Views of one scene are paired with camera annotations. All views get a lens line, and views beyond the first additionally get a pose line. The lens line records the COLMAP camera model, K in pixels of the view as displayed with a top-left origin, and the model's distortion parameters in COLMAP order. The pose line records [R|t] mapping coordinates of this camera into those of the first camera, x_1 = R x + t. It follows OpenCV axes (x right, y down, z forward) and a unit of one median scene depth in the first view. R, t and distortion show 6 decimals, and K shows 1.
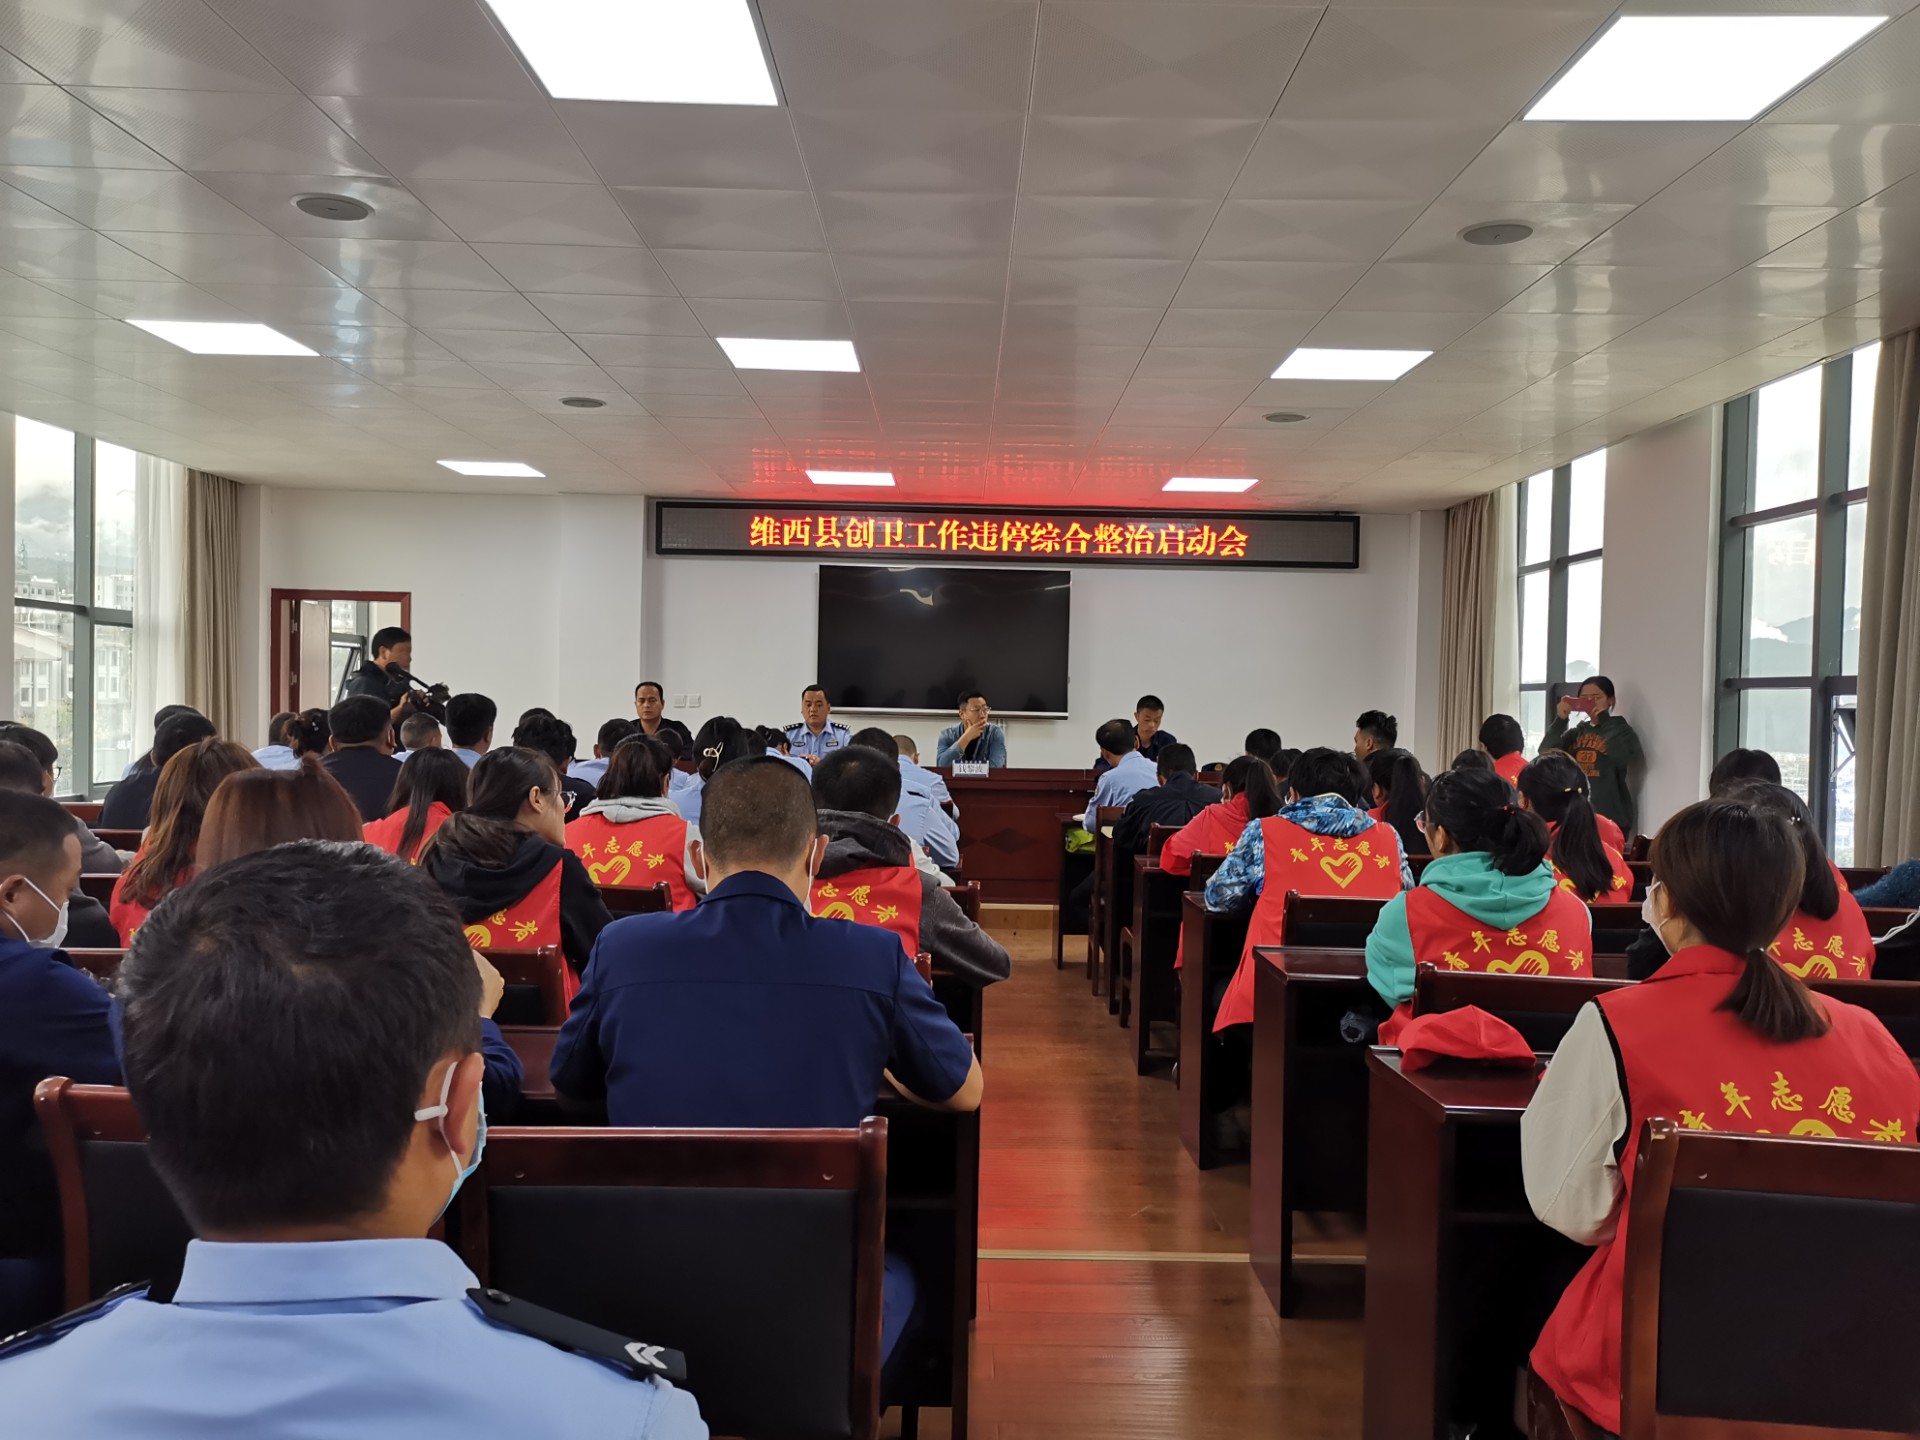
lens RADIAL K [[1477.9, 0, 960.5], [0, 1477.9, 721.4], [0, 0, 1]] dist [0.002456, 0.005167]
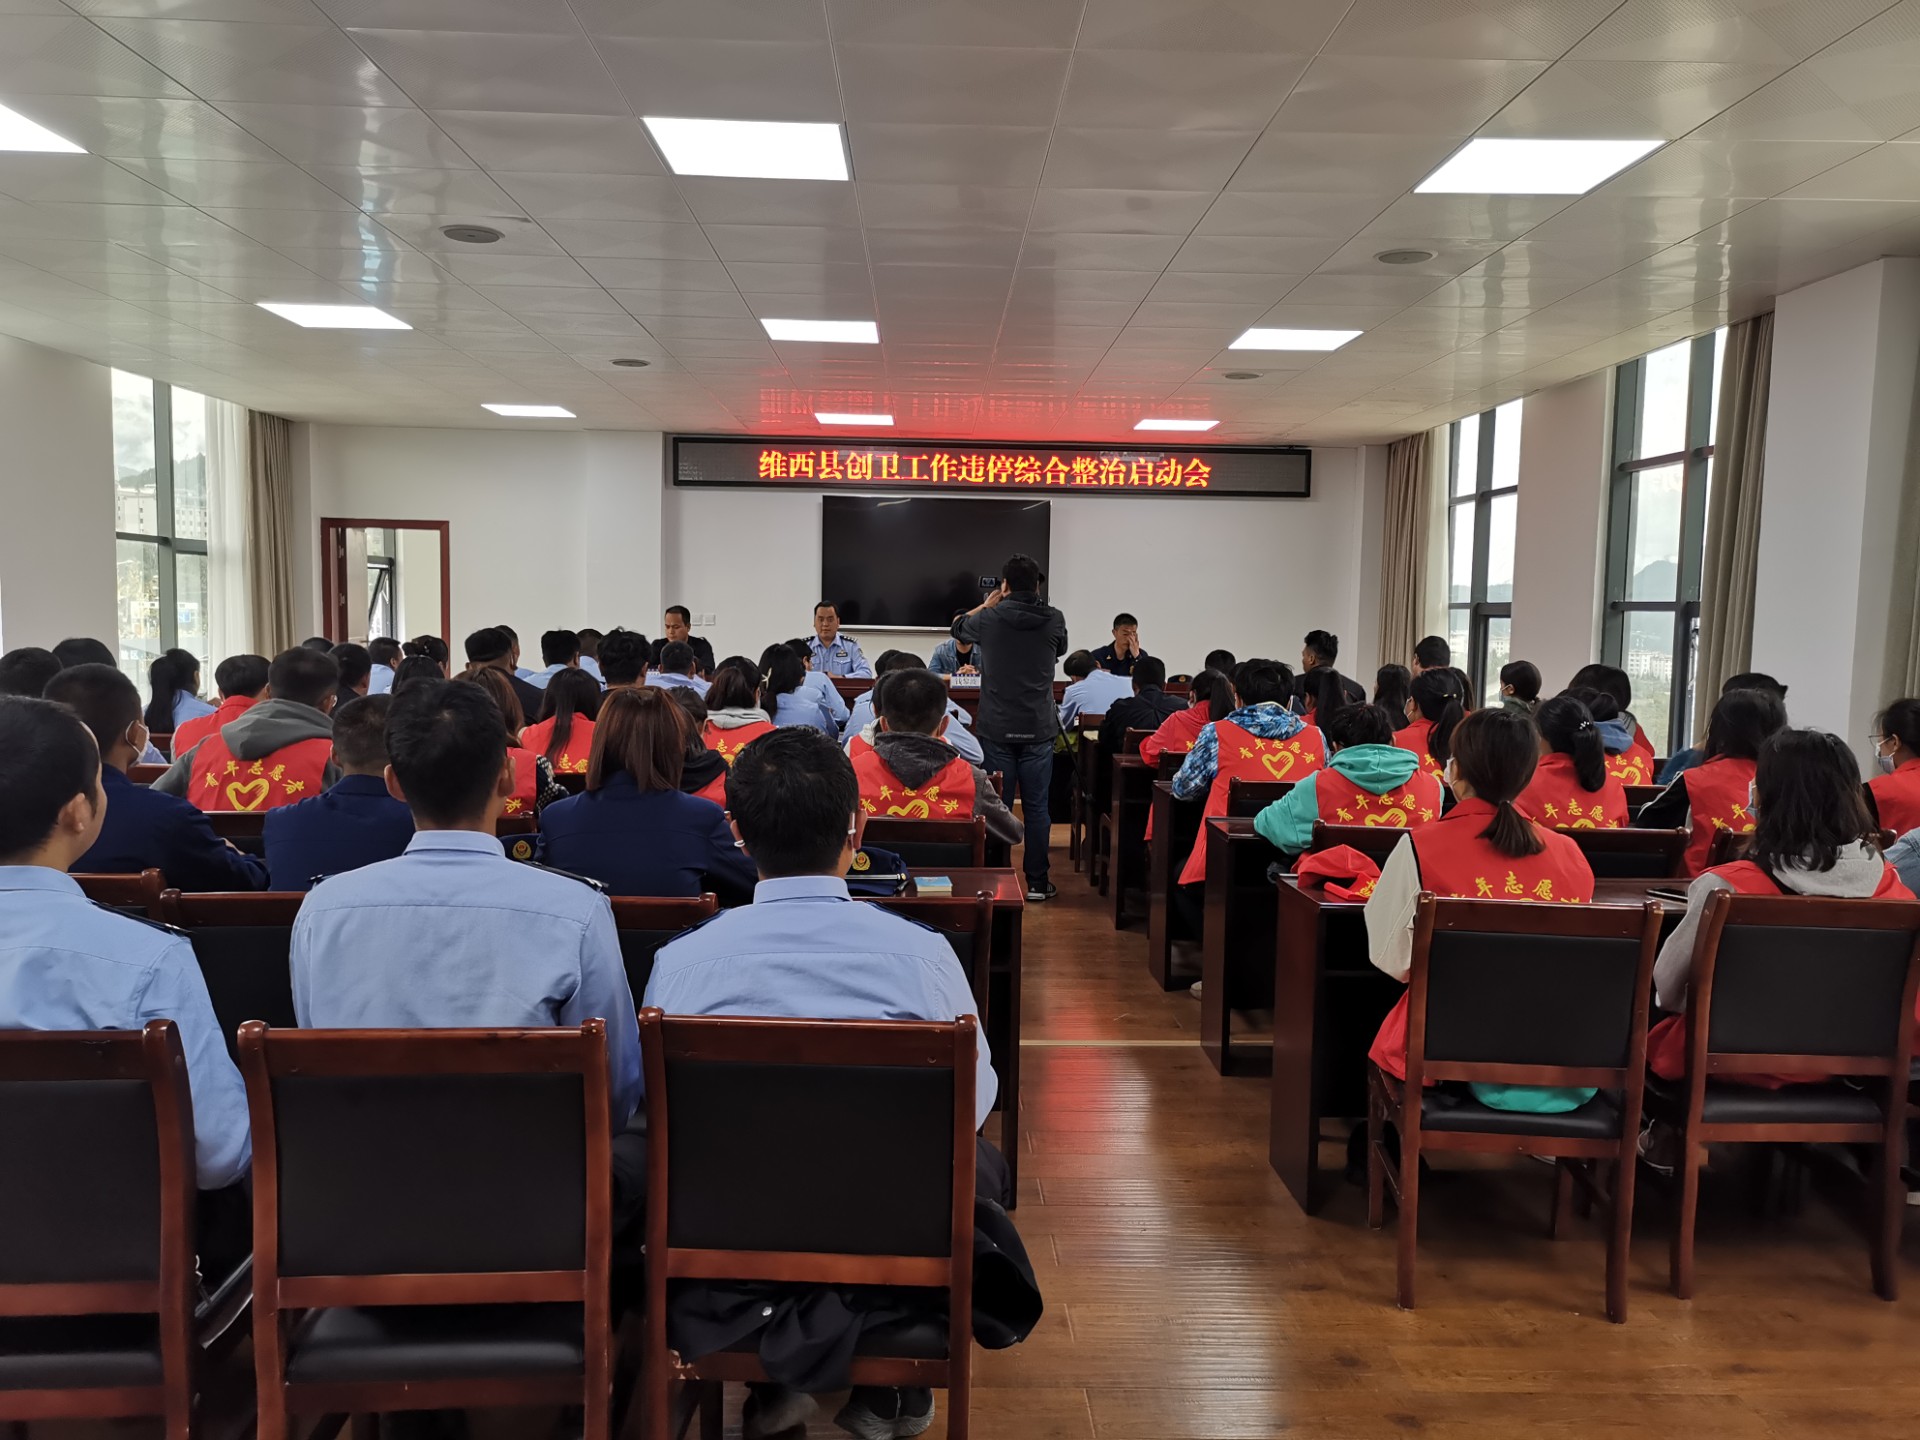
lens RADIAL K [[1482.8, 0, 956.8], [0, 1482.8, 714.8], [0, 0, 1]] dist [0.005004, -0.004361]
pose [[0.999790, -0.004870, 0.019886, -0.019882], [0.003698, 0.998276, 0.058576, -0.007506], [-0.020137, -0.058491, 0.998085, -0.123198]]
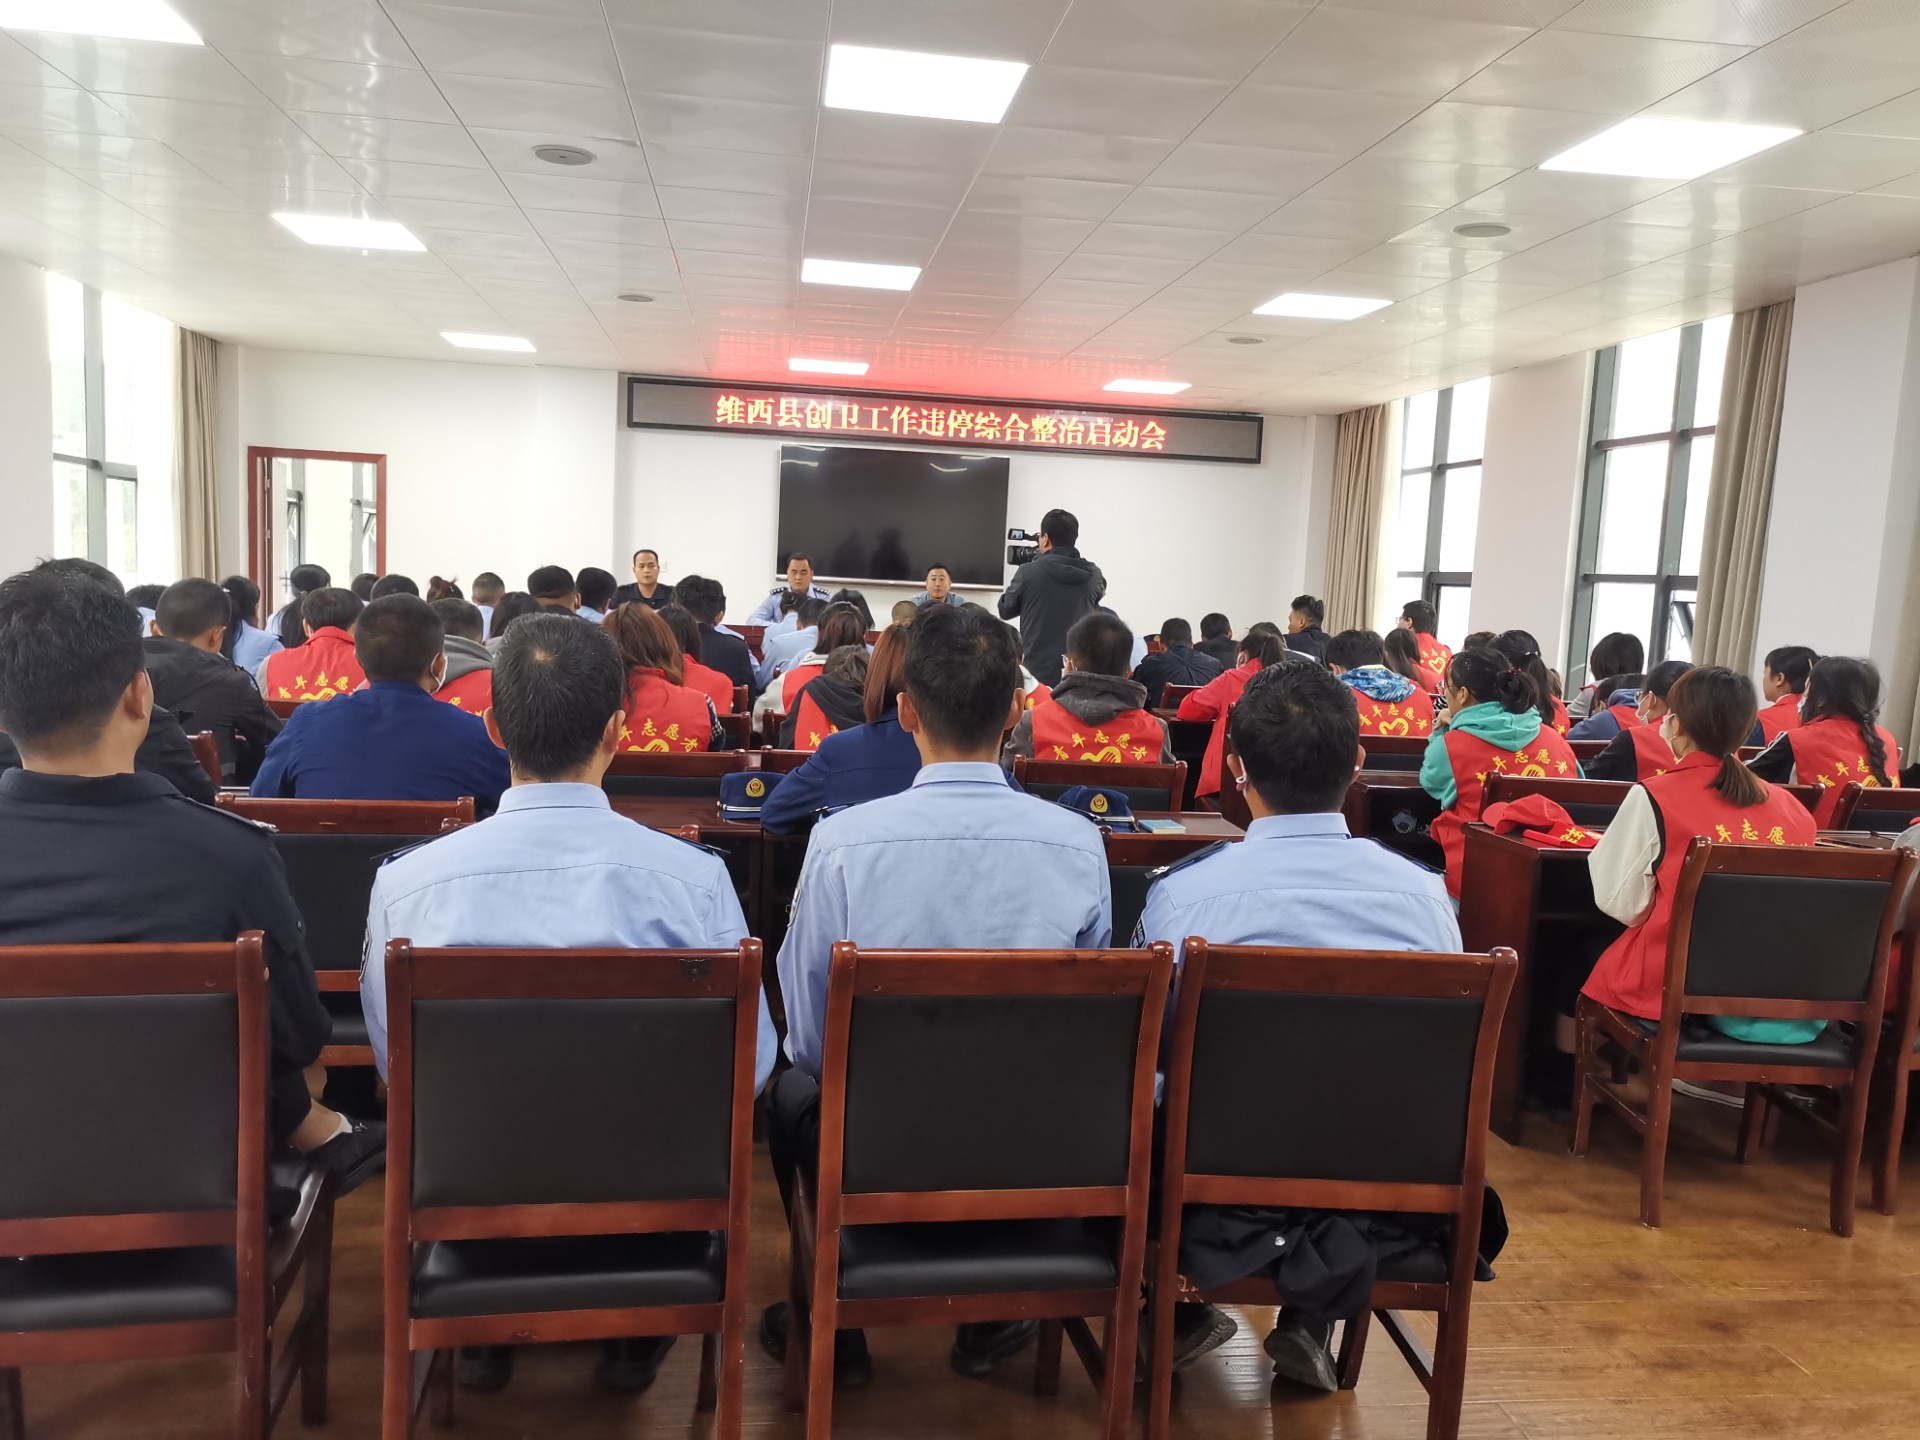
lens RADIAL K [[1477.9, 0, 960.5], [0, 1477.9, 721.4], [0, 0, 1]] dist [0.002456, 0.005167]
pose [[0.990800, 0.011781, 0.134822, -0.118031], [-0.024081, 0.995653, 0.089971, -0.003387], [-0.133176, -0.092390, 0.986777, -0.117170]]
